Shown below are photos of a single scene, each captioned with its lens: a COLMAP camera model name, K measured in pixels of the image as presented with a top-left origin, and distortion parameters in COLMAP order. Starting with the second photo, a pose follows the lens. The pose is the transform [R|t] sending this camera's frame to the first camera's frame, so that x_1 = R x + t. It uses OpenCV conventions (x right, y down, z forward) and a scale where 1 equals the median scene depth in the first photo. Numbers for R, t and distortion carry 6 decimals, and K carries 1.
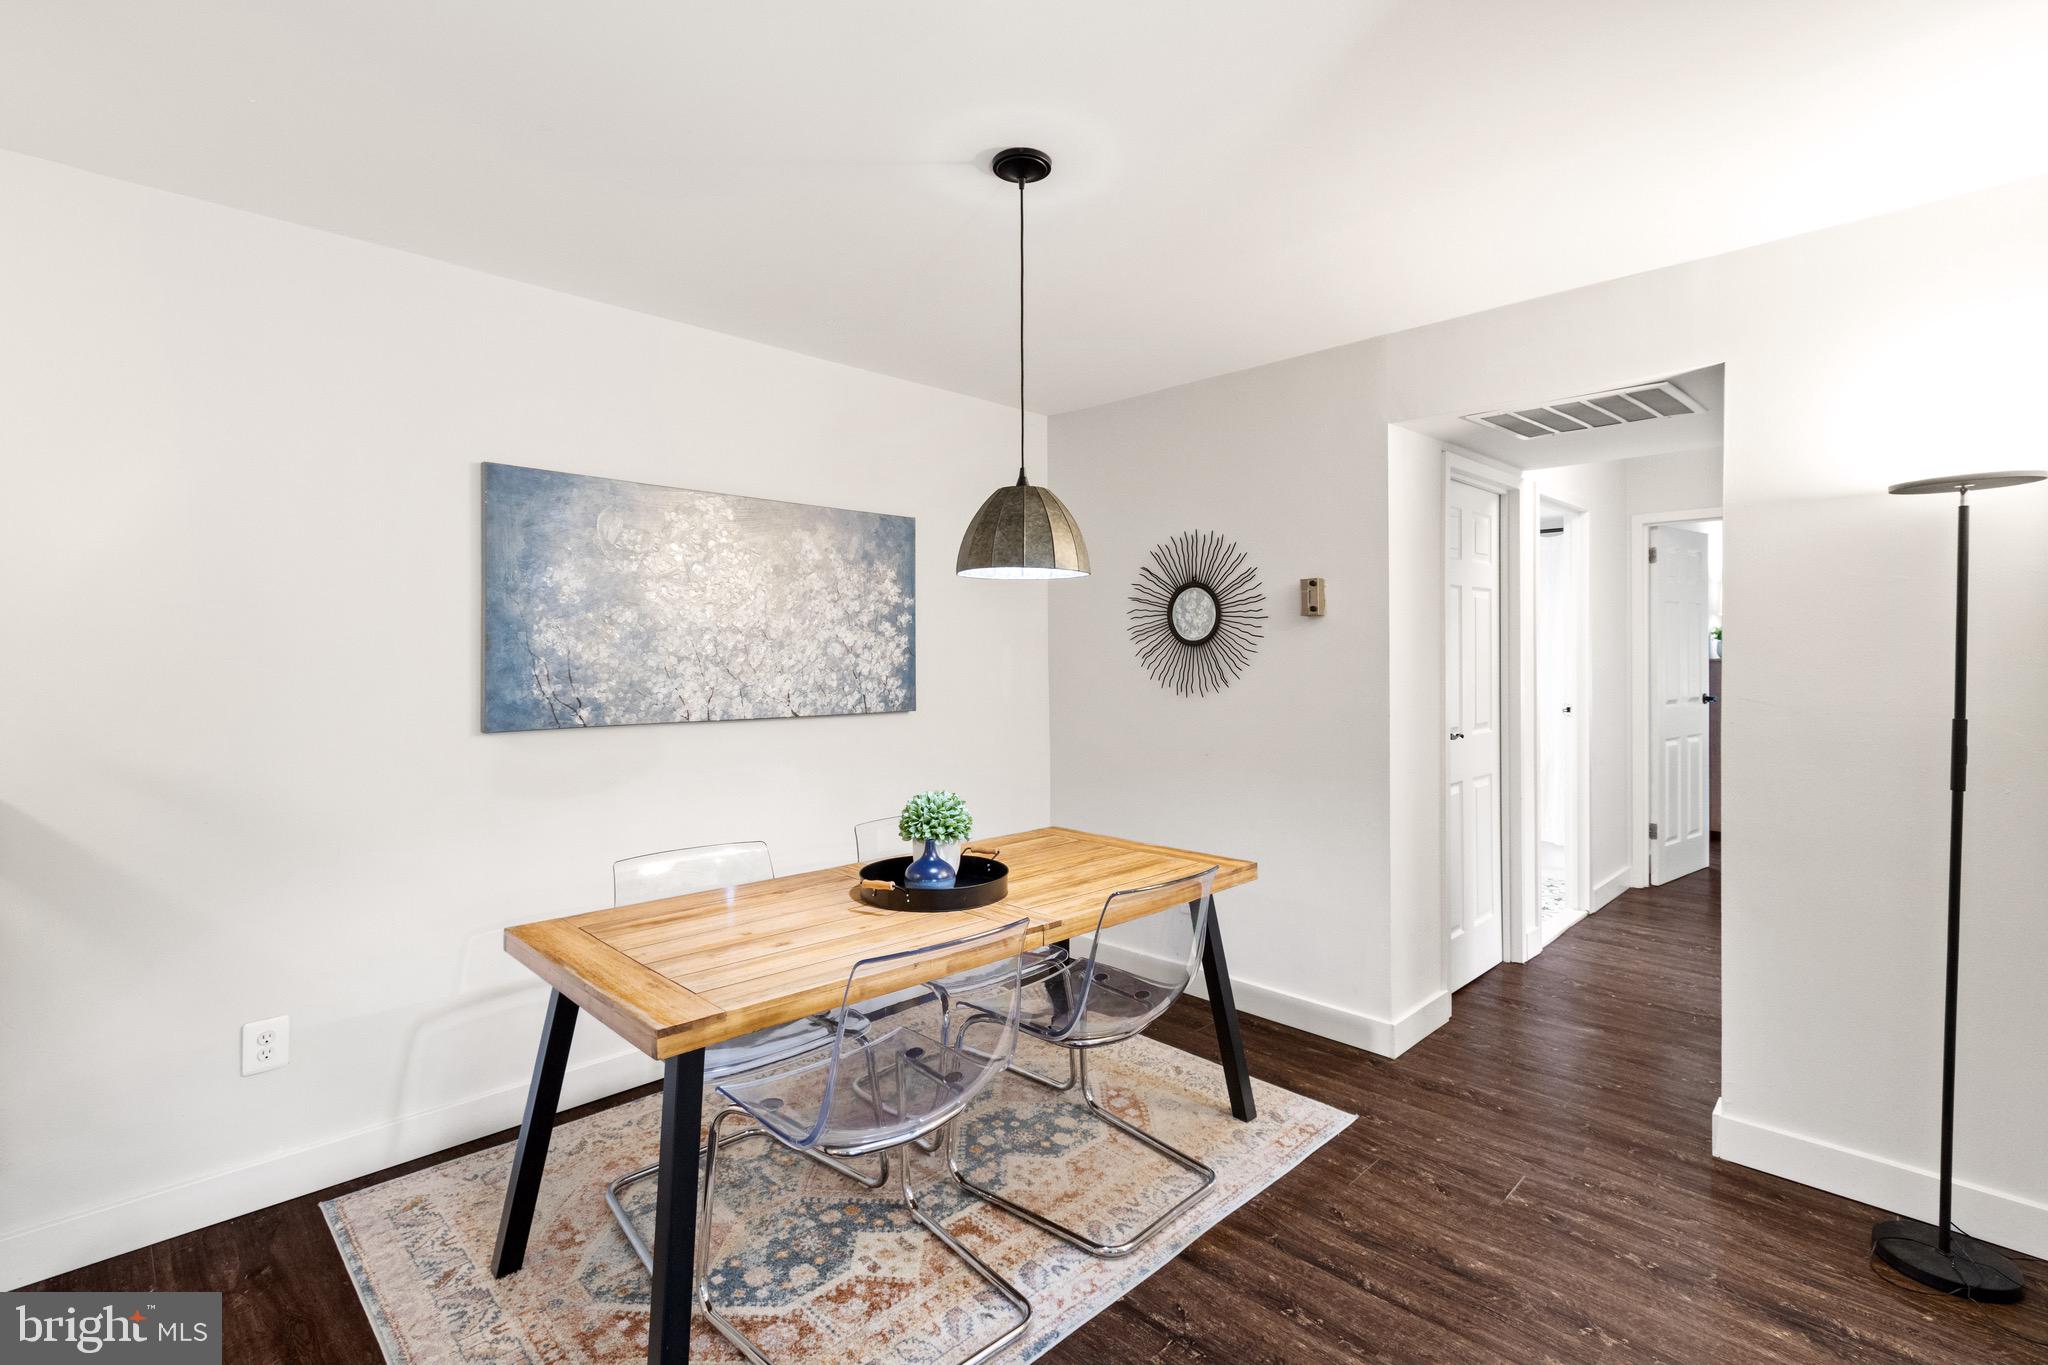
lens RADIAL K [[938.3, 0, 1033.5], [0, 938.3, 653.7], [0, 0, 1]] dist [0.002475, -0.000256]
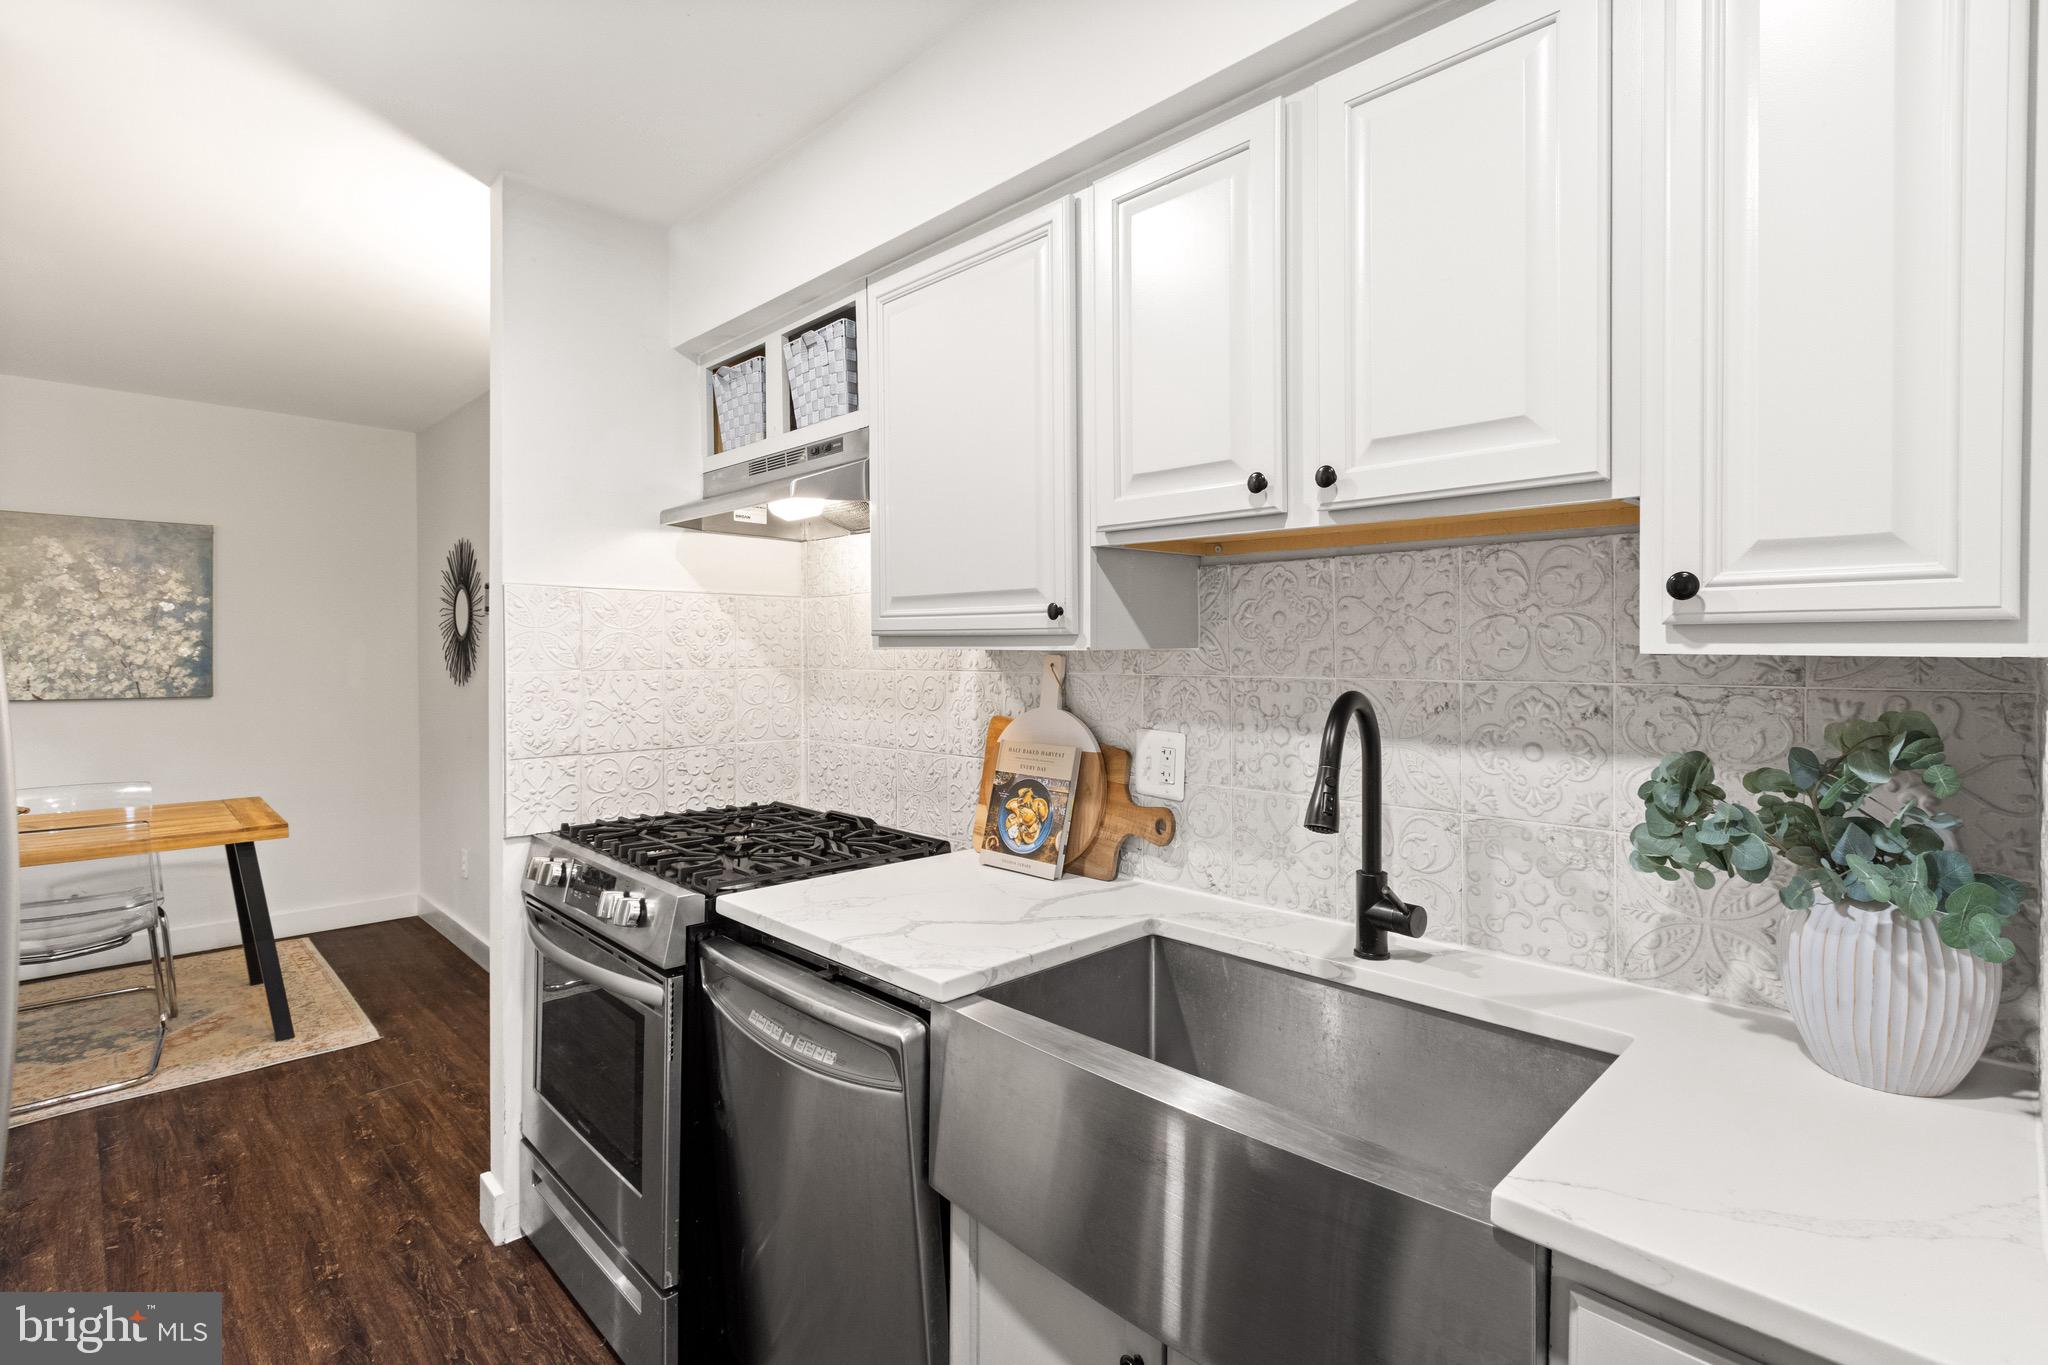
lens RADIAL K [[959.6, 0, 1027.9], [0, 959.6, 656.5], [0, 0, 1]] dist [0.004524, -0.000467]
pose [[0.999959, 0.007067, -0.005725, 1.014705], [-0.007032, 0.999957, 0.006122, -0.001811], [0.005768, -0.006081, 0.999965, -0.178804]]
